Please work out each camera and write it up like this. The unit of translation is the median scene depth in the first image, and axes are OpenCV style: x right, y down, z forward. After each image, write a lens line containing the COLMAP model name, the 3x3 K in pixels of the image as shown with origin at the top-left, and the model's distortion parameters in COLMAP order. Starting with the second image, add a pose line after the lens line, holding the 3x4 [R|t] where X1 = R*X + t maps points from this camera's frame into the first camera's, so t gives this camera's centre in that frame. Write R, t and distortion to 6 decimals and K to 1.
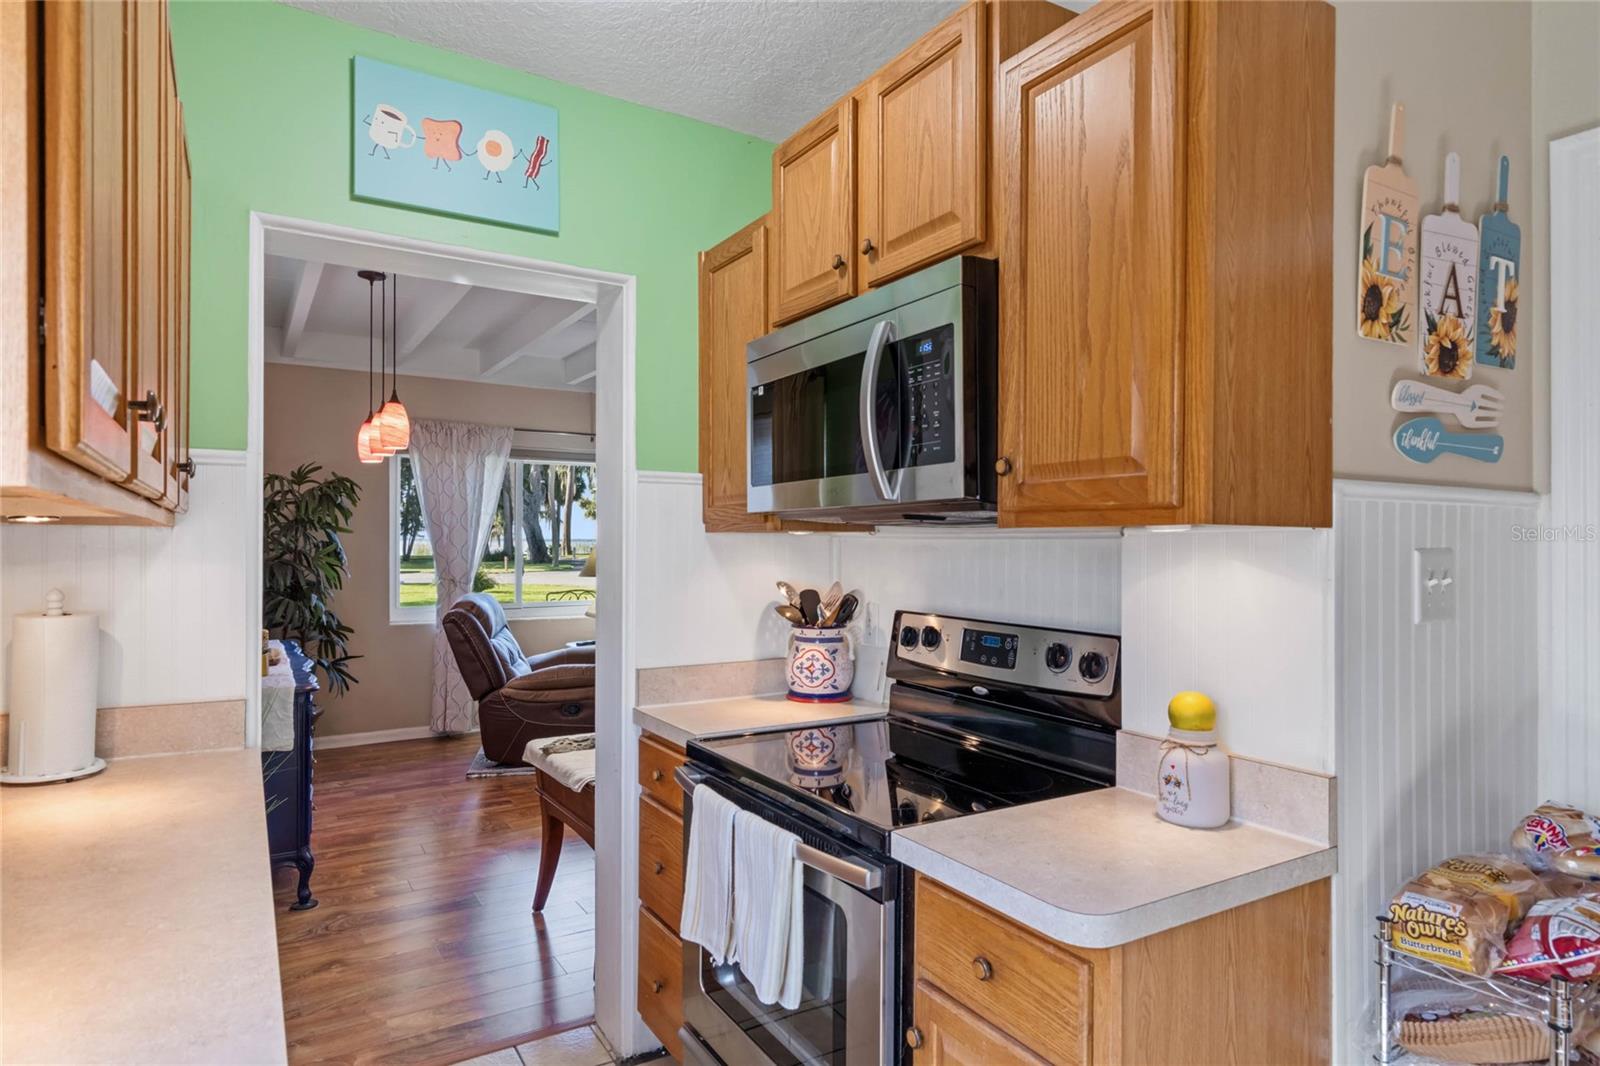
lens RADIAL K [[931.3, 0, 798.2], [0, 931.3, 528.2], [0, 0, 1]] dist [-0.001112, 0.000017]
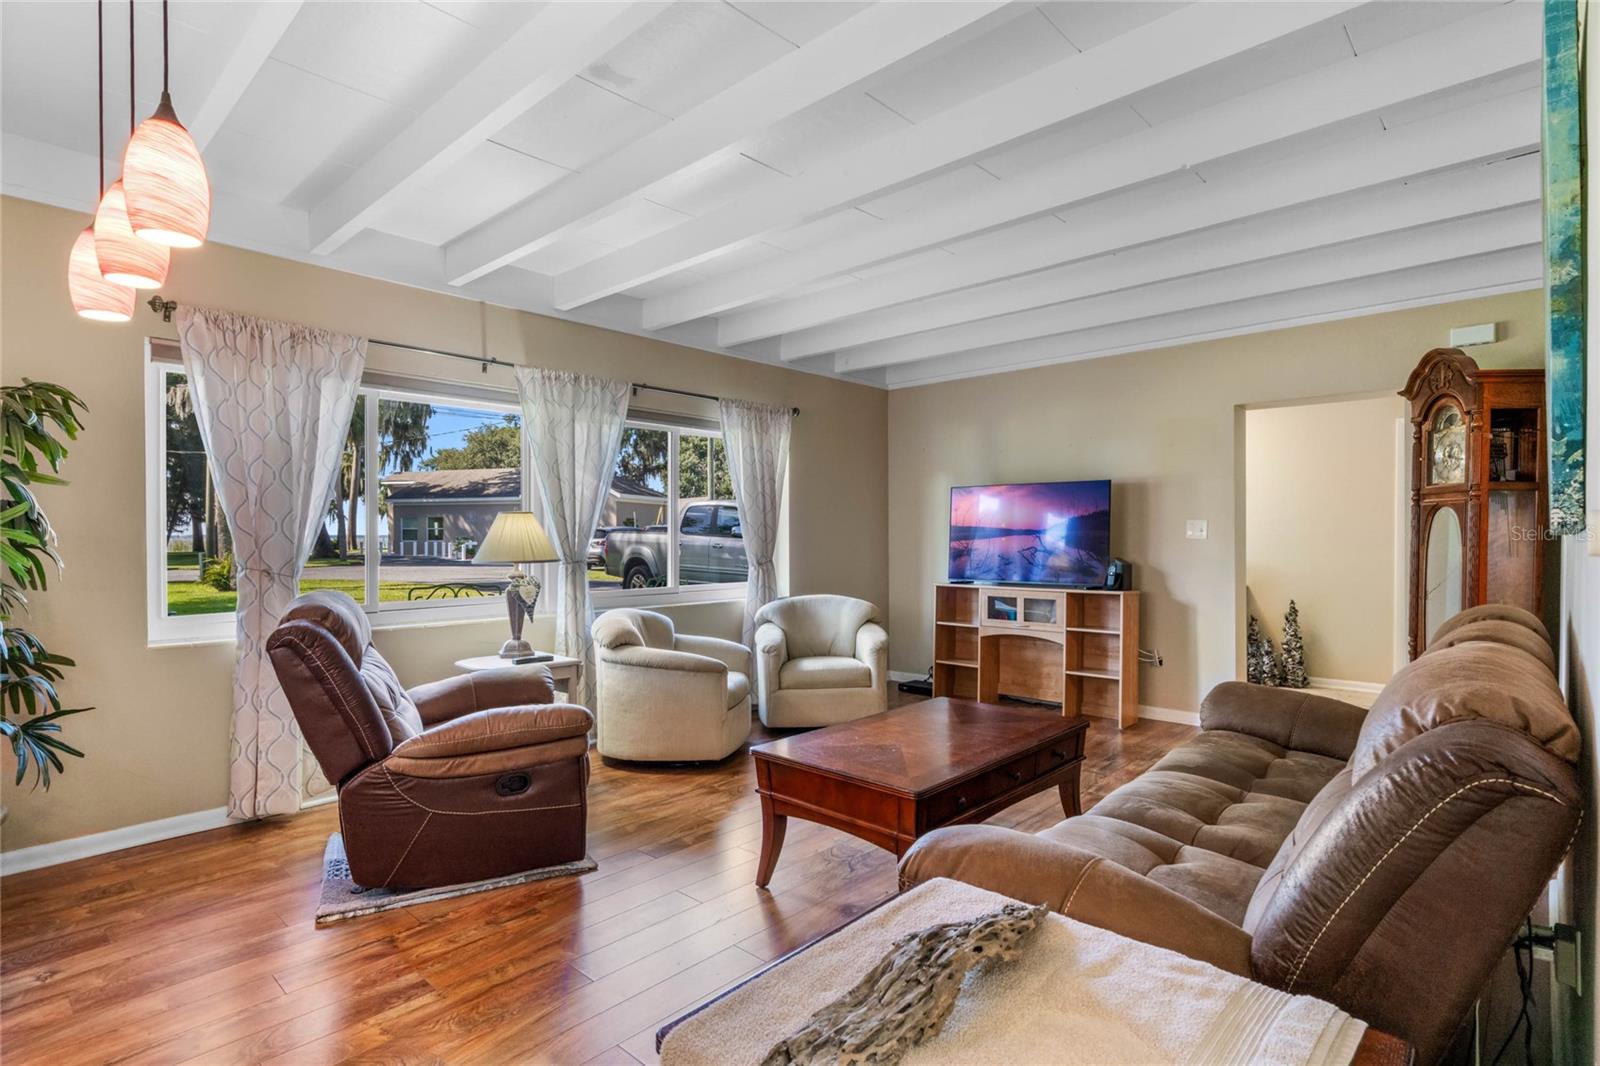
lens RADIAL K [[812.6, 0, 800.0], [0, 812.6, 533.0], [0, 0, 1]] dist [0.000339, 0.000061]
pose [[0.964157, -0.004509, 0.265294, -0.190734], [0.001992, 0.999950, 0.009757, 0.028523], [-0.265325, -0.008879, 0.964118, 0.424894]]
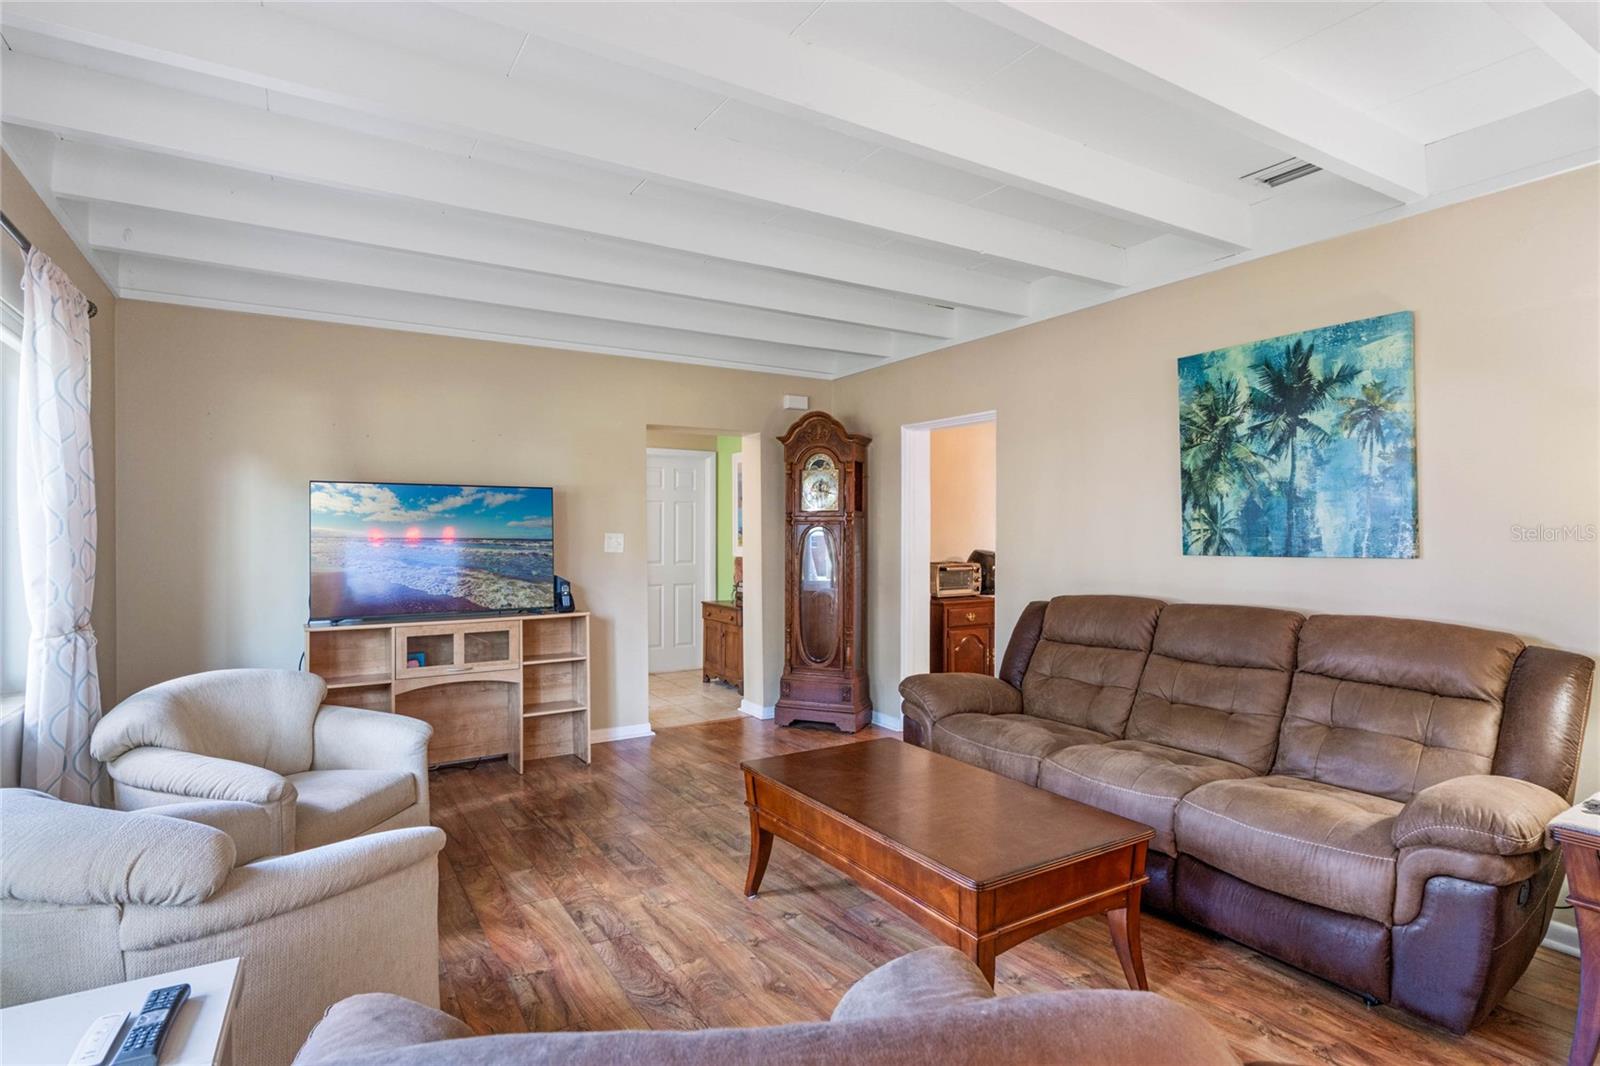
lens RADIAL K [[812.6, 0, 800.0], [0, 812.6, 533.0], [0, 0, 1]] dist [0.000339, 0.000061]
pose [[-0.003641, -0.006005, 0.999975, -0.431455], [-0.013013, 0.999898, 0.005957, 0.014716], [-0.999909, -0.012991, -0.003719, 0.988834]]
